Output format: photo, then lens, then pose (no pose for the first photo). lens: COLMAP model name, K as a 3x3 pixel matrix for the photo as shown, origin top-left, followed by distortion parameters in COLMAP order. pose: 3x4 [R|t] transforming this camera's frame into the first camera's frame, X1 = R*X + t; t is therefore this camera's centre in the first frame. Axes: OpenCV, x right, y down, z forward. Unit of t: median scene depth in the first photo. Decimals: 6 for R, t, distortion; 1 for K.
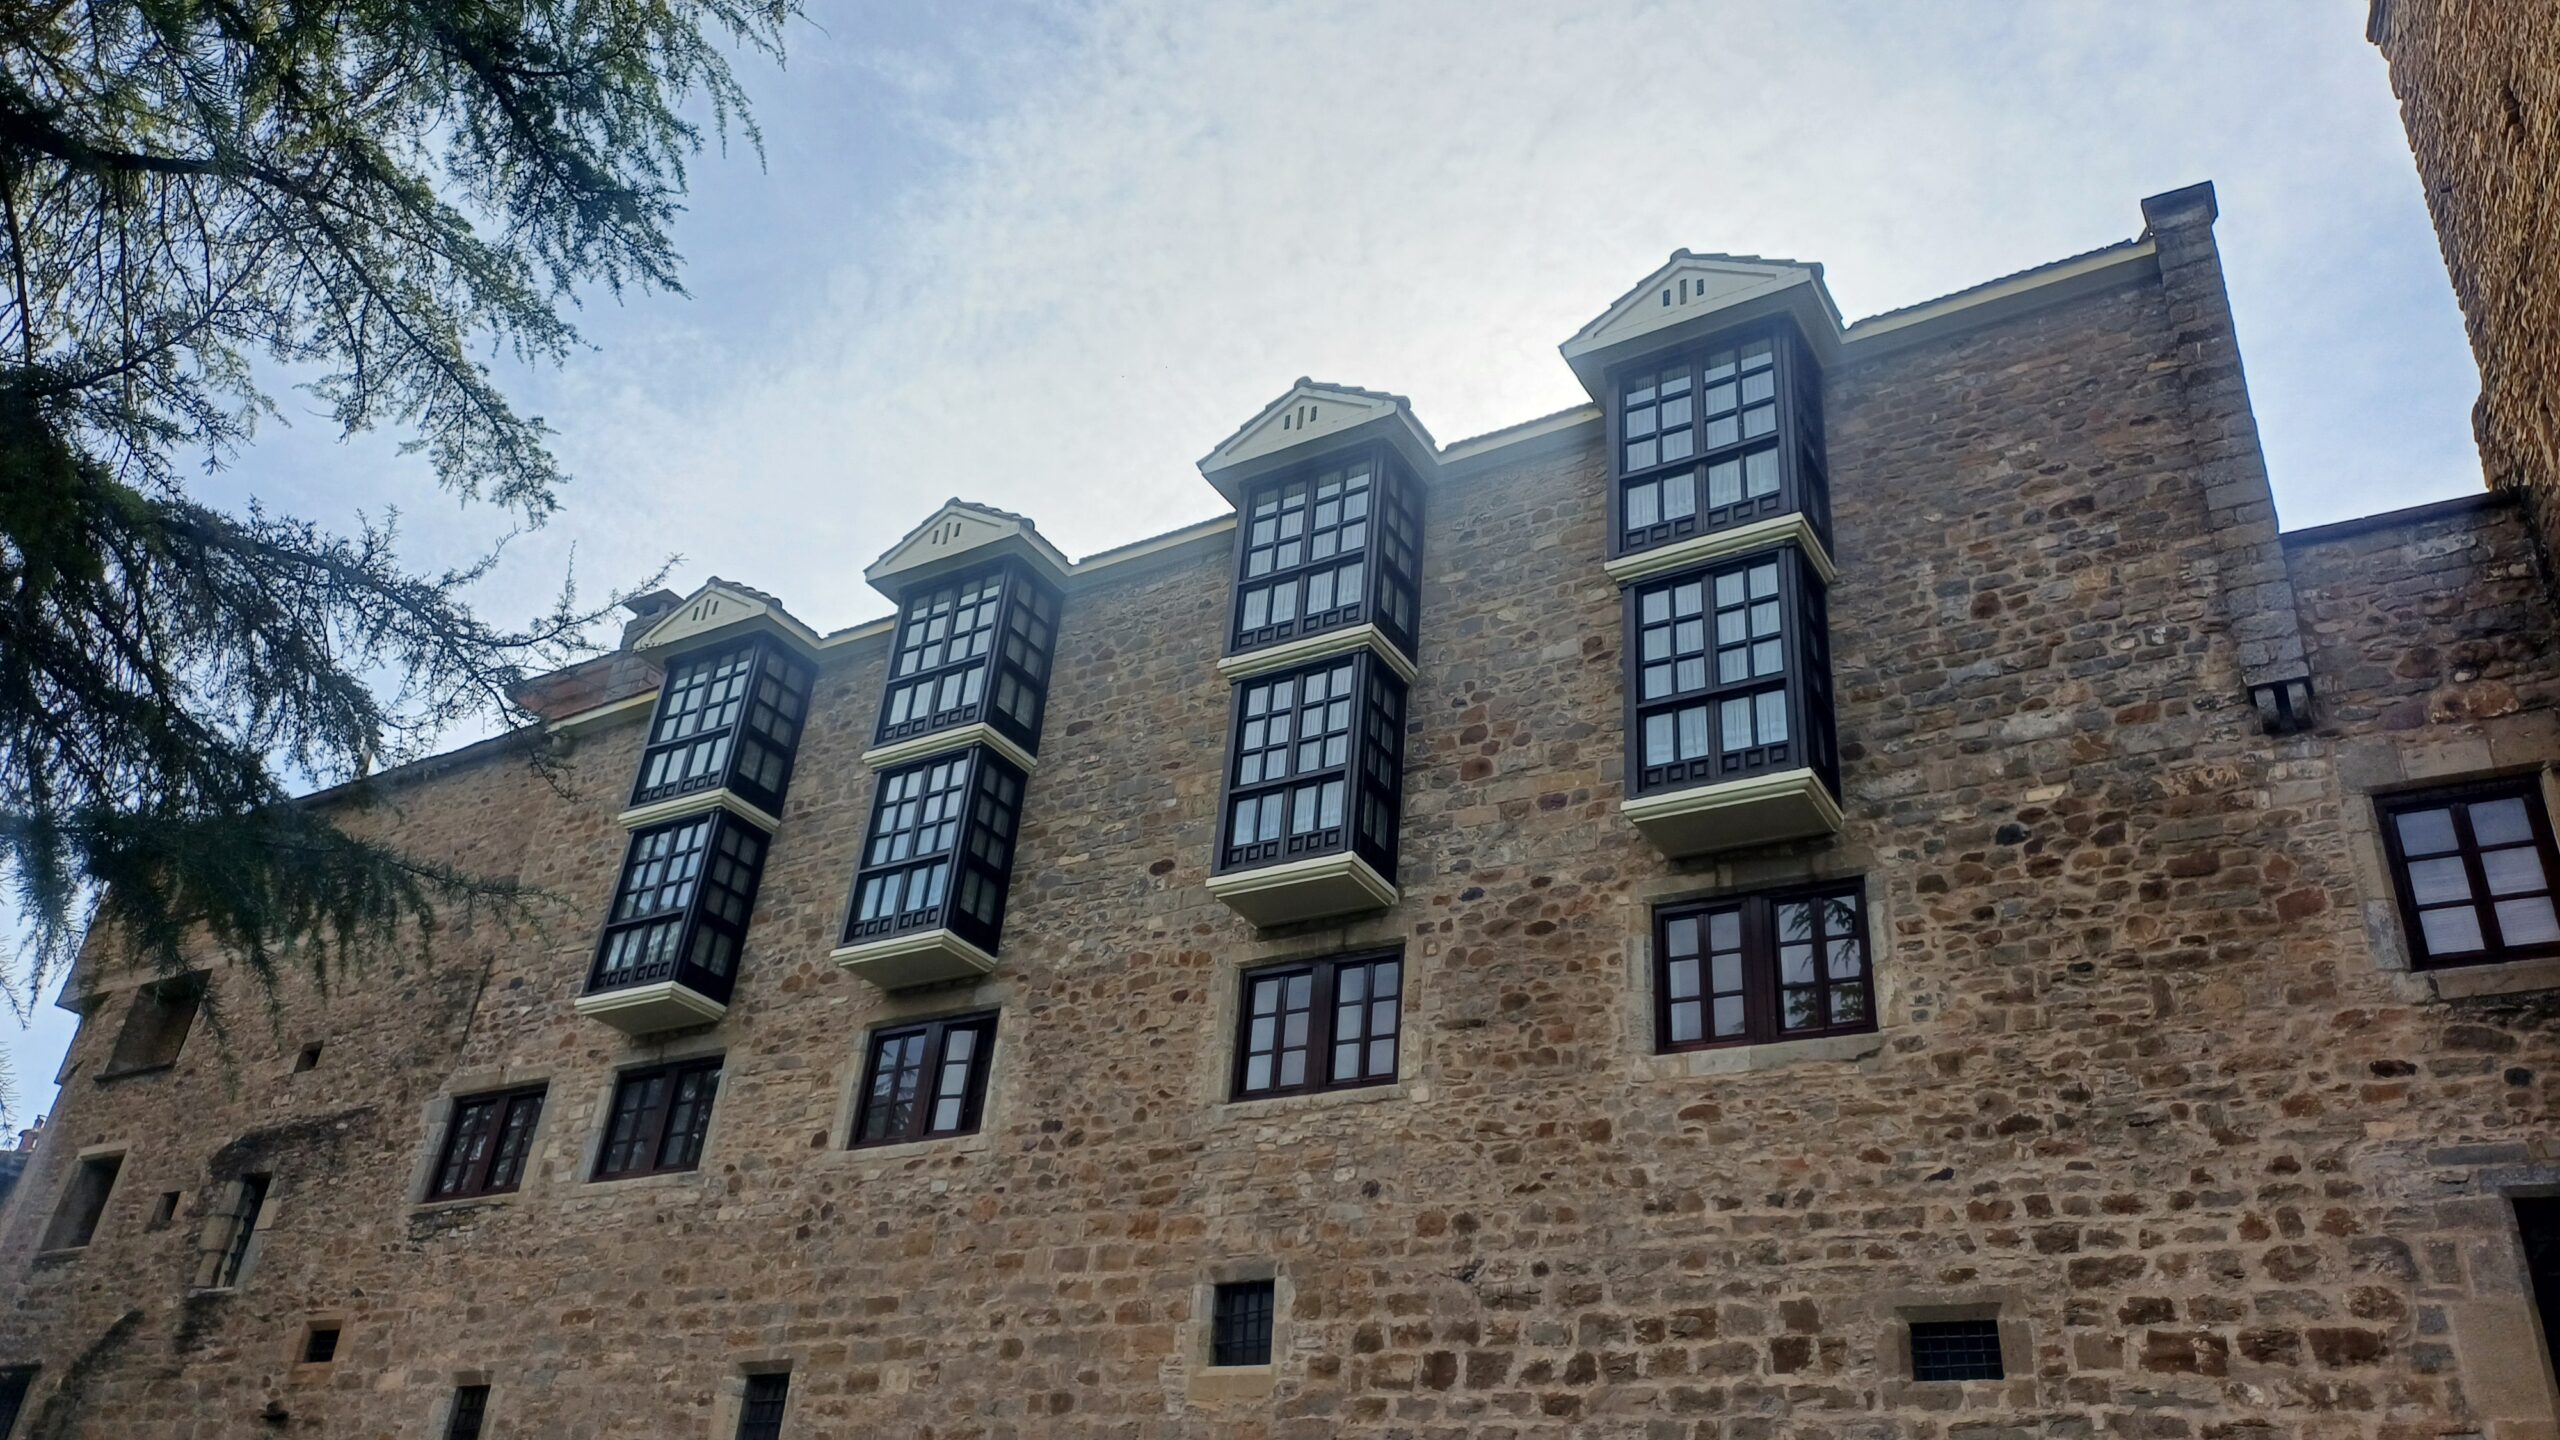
lens RADIAL K [[1849.9, 0, 1277.1], [0, 1849.9, 603.6], [0, 0, 1]] dist [0.079902, -0.081565]
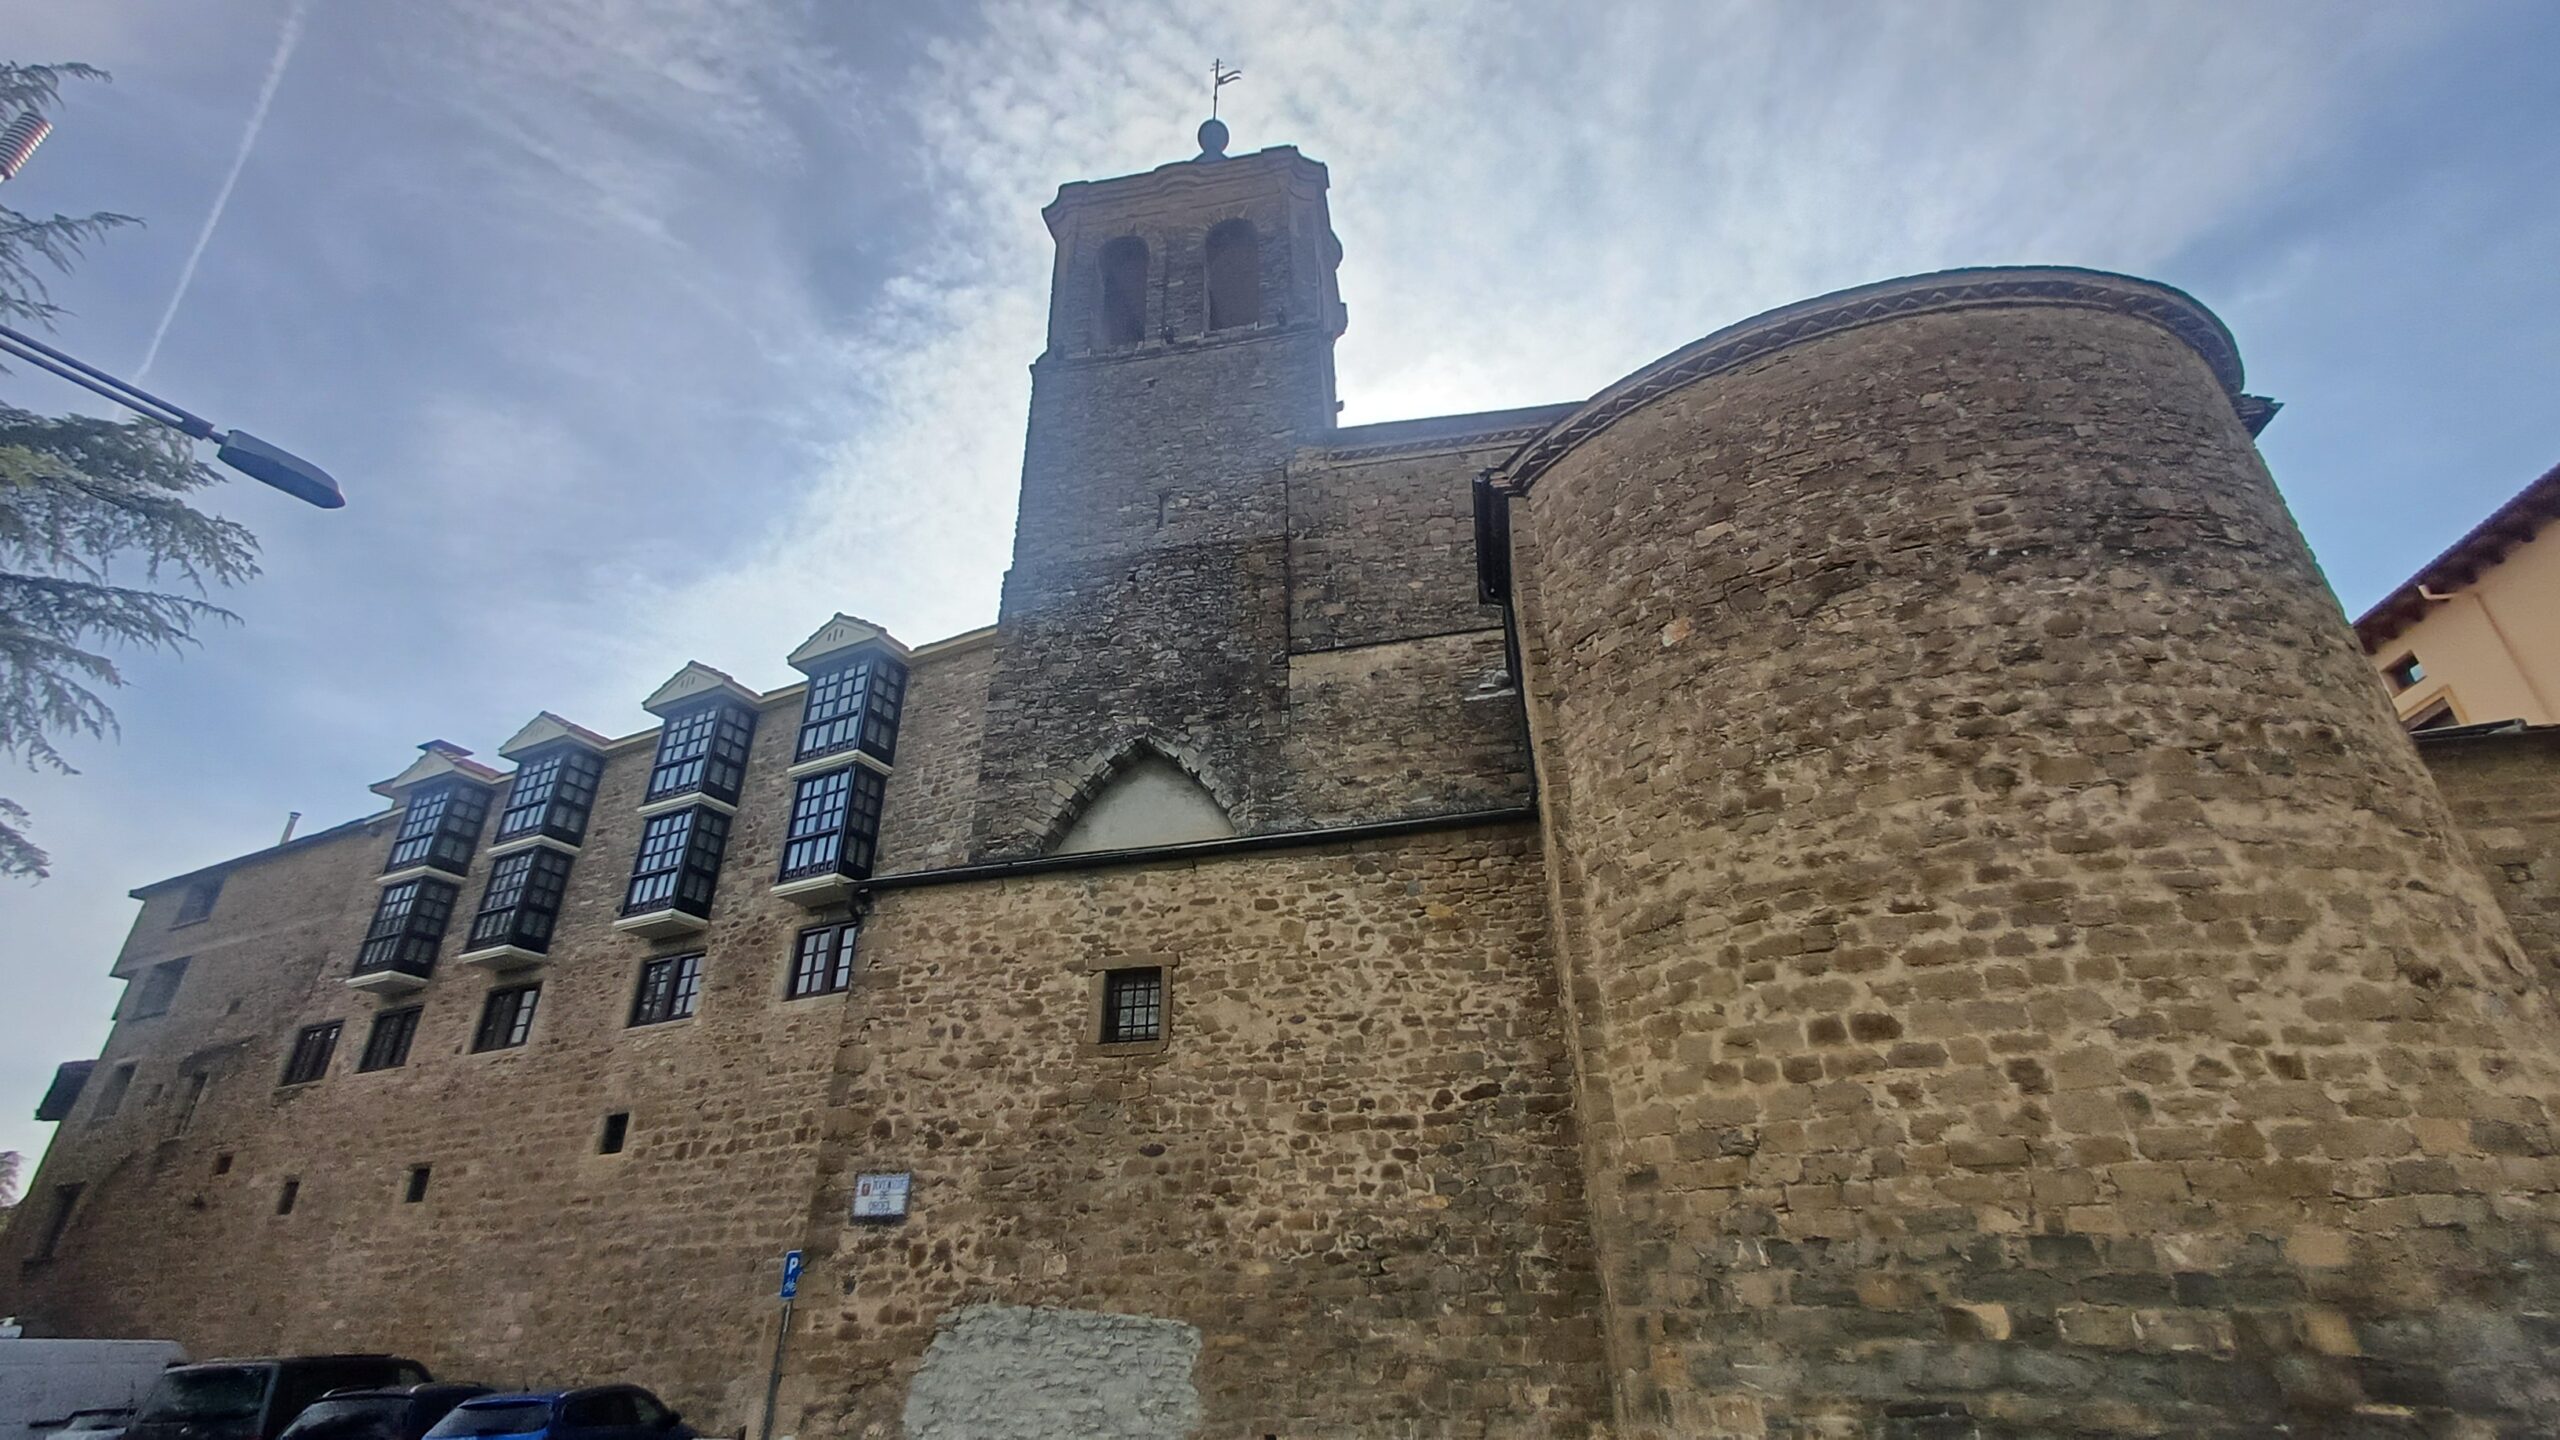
lens RADIAL K [[1093.3, 0, 1280.0], [0, 1093.3, 720.0], [0, 0, 1]] dist [-0.014422, -0.000203]
pose [[0.984490, -0.019733, 0.174327, 0.398052], [0.010386, 0.998467, 0.054369, -0.104817], [-0.175132, -0.051715, 0.983186, -0.231318]]
